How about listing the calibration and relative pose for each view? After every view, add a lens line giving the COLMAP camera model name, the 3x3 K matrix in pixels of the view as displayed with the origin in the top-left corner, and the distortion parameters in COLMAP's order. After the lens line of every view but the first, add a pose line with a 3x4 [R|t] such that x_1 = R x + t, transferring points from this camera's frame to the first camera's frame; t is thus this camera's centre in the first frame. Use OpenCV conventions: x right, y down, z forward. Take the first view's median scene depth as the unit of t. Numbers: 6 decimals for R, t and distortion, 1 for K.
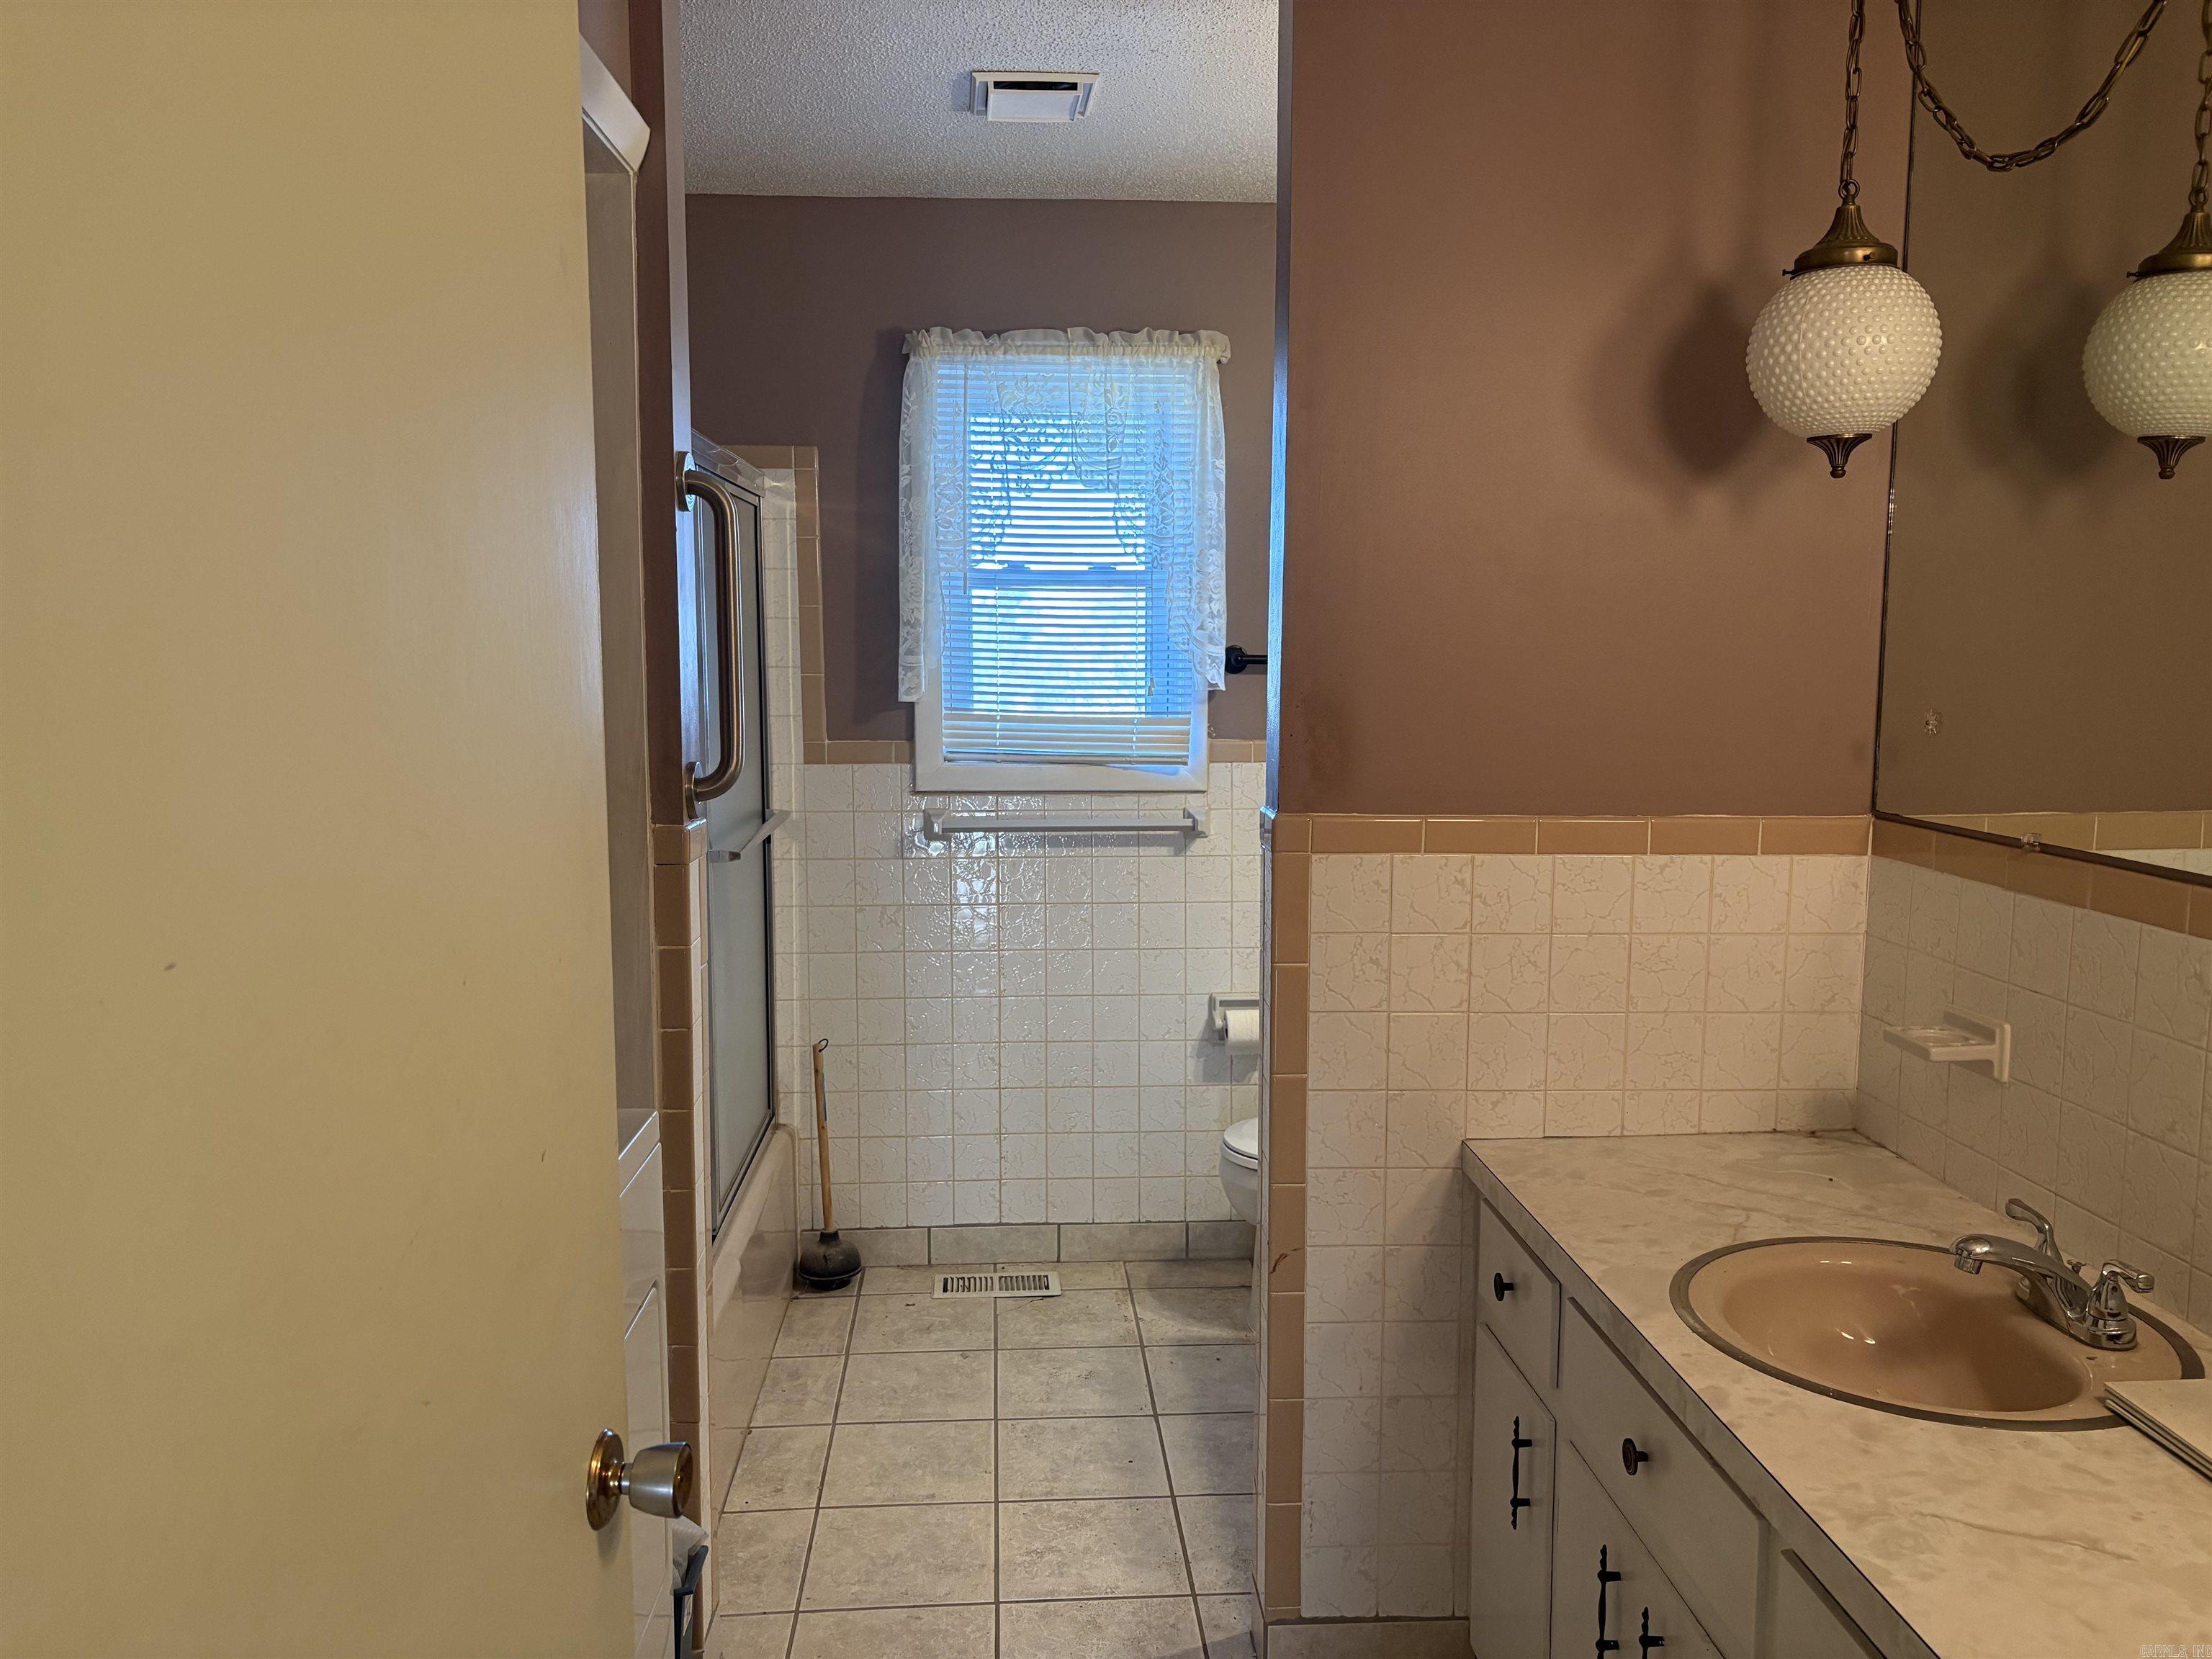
lens RADIAL K [[1684.3, 0, 1115.6], [0, 1684.3, 835.1], [0, 0, 1]] dist [0.039325, -0.050950]
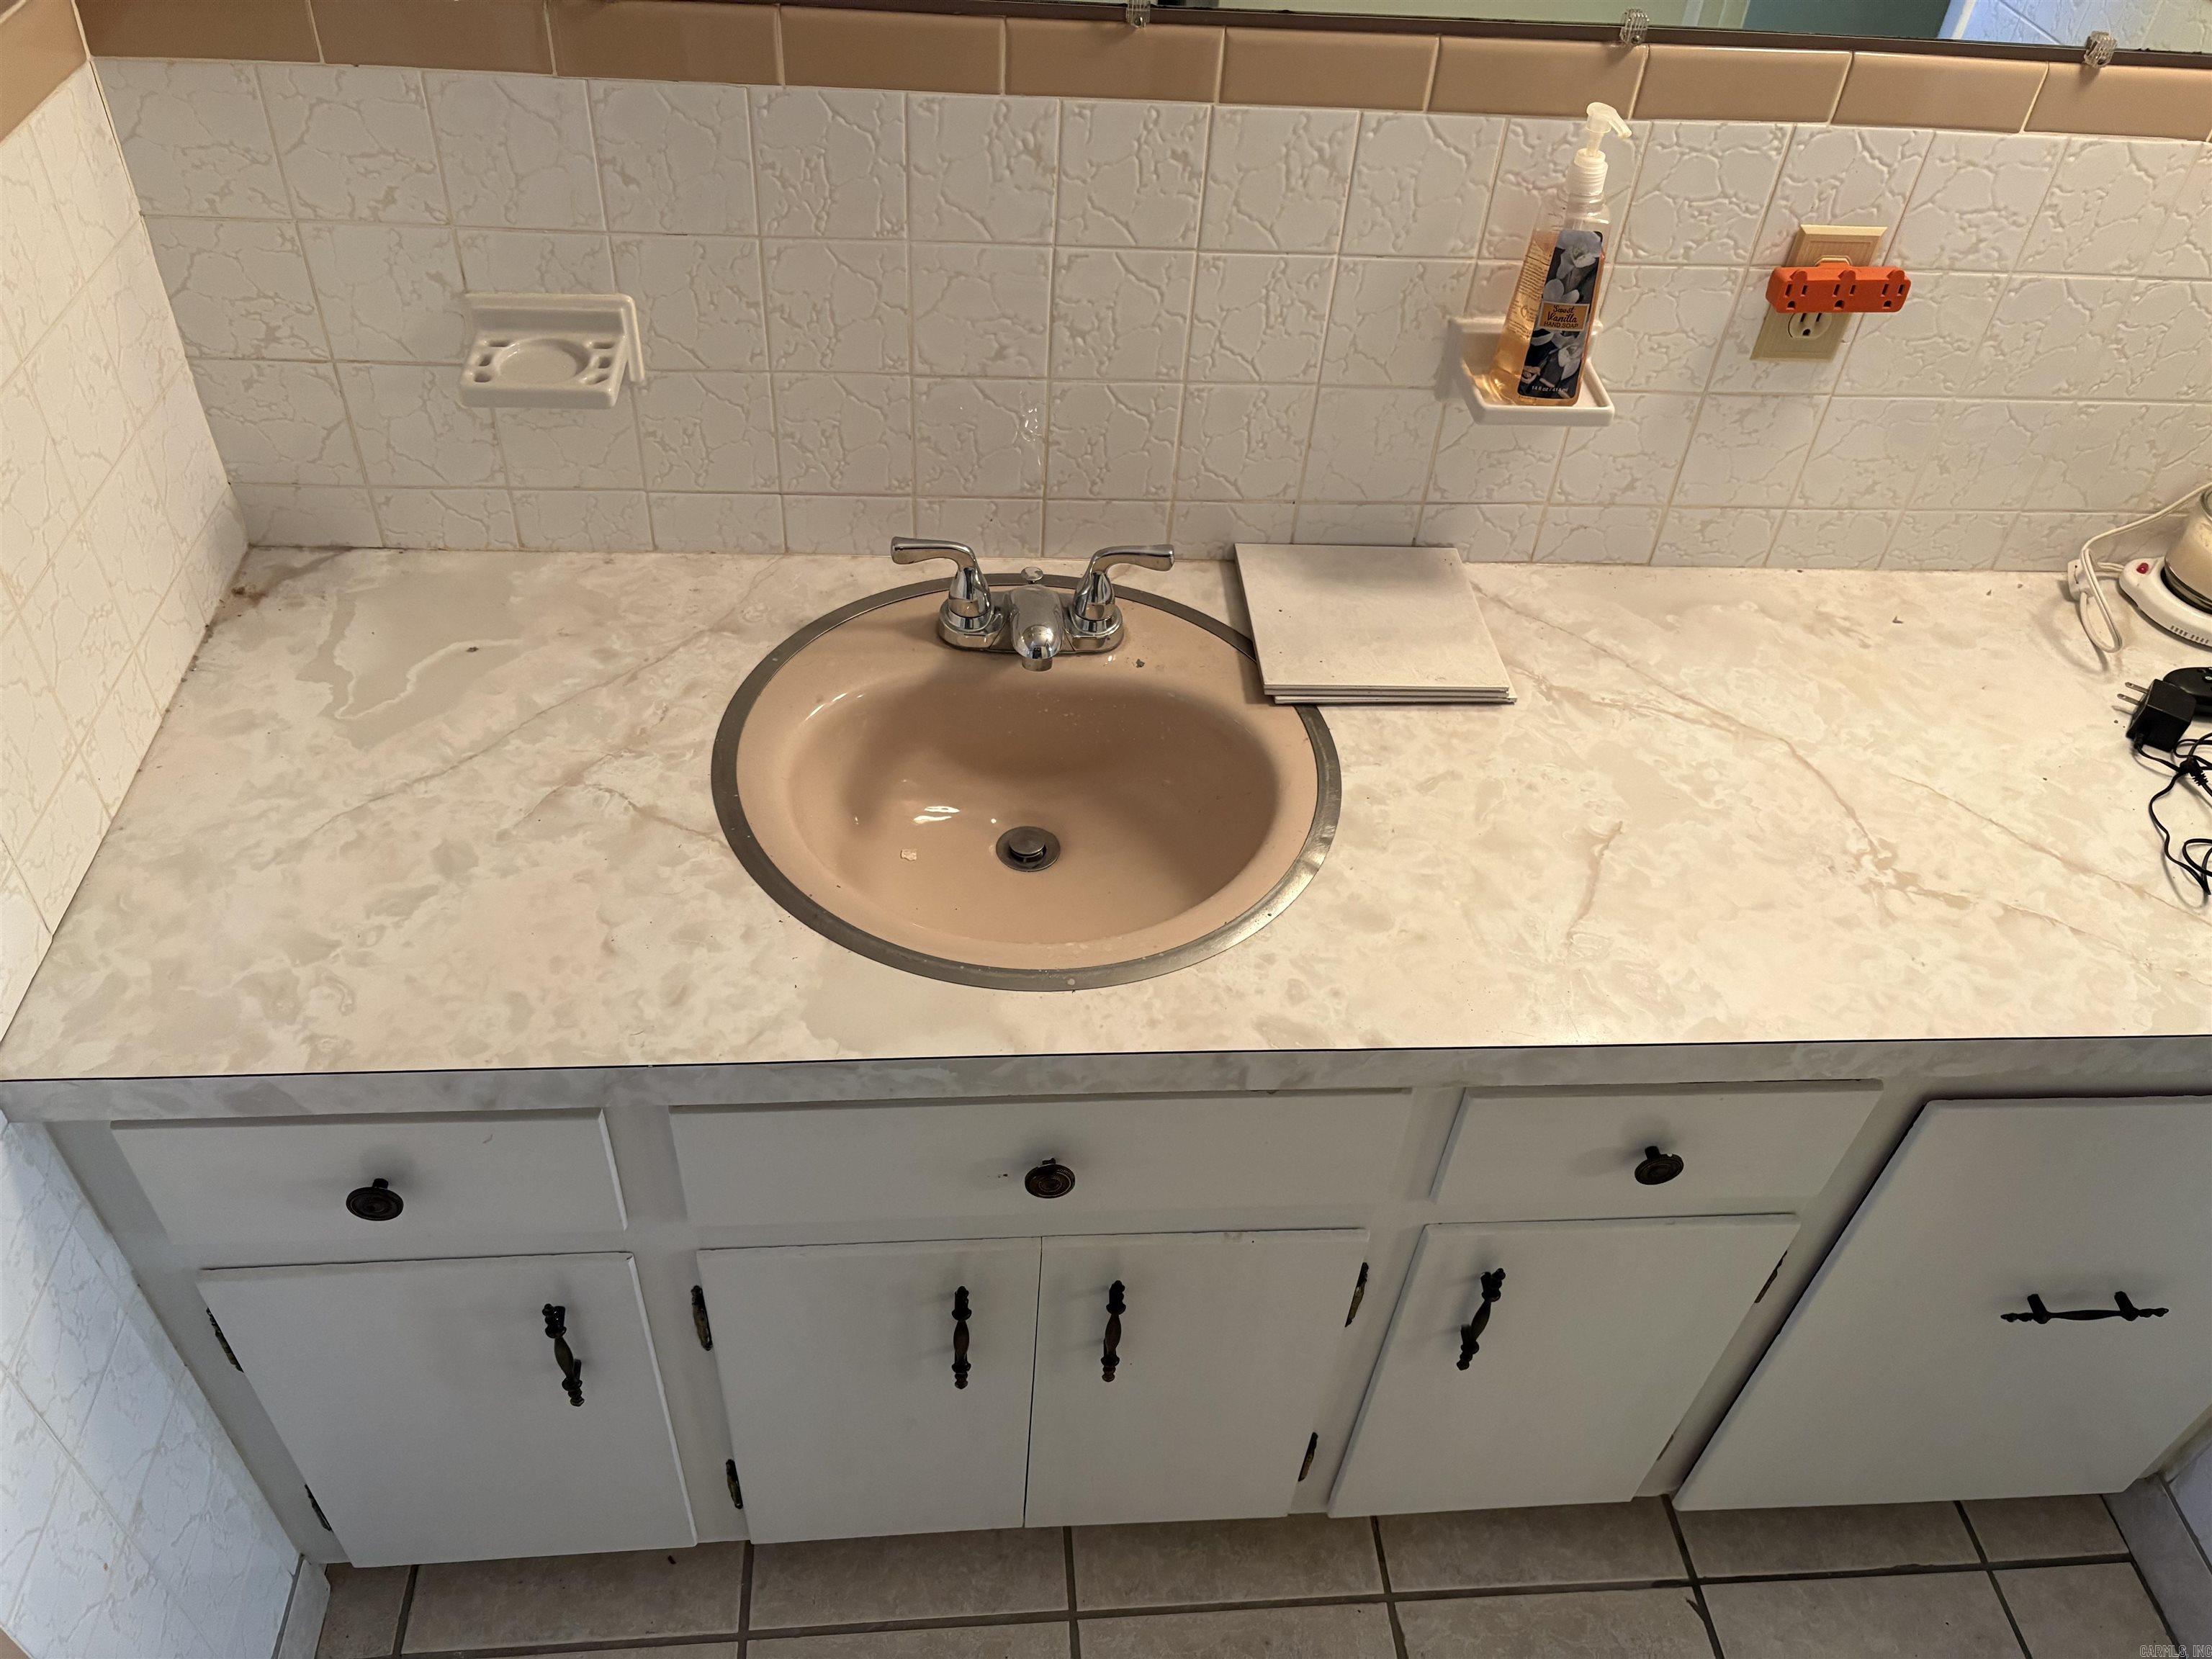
lens RADIAL K [[1684.3, 0, 1114.3], [0, 1684.3, 833.3], [0, 0, 1]] dist [0.039325, -0.050950]
pose [[-0.014829, -0.682192, 0.731023, -0.079486], [0.048033, 0.729773, 0.682000, -0.163753], [-0.998736, 0.045227, 0.021946, 0.796531]]
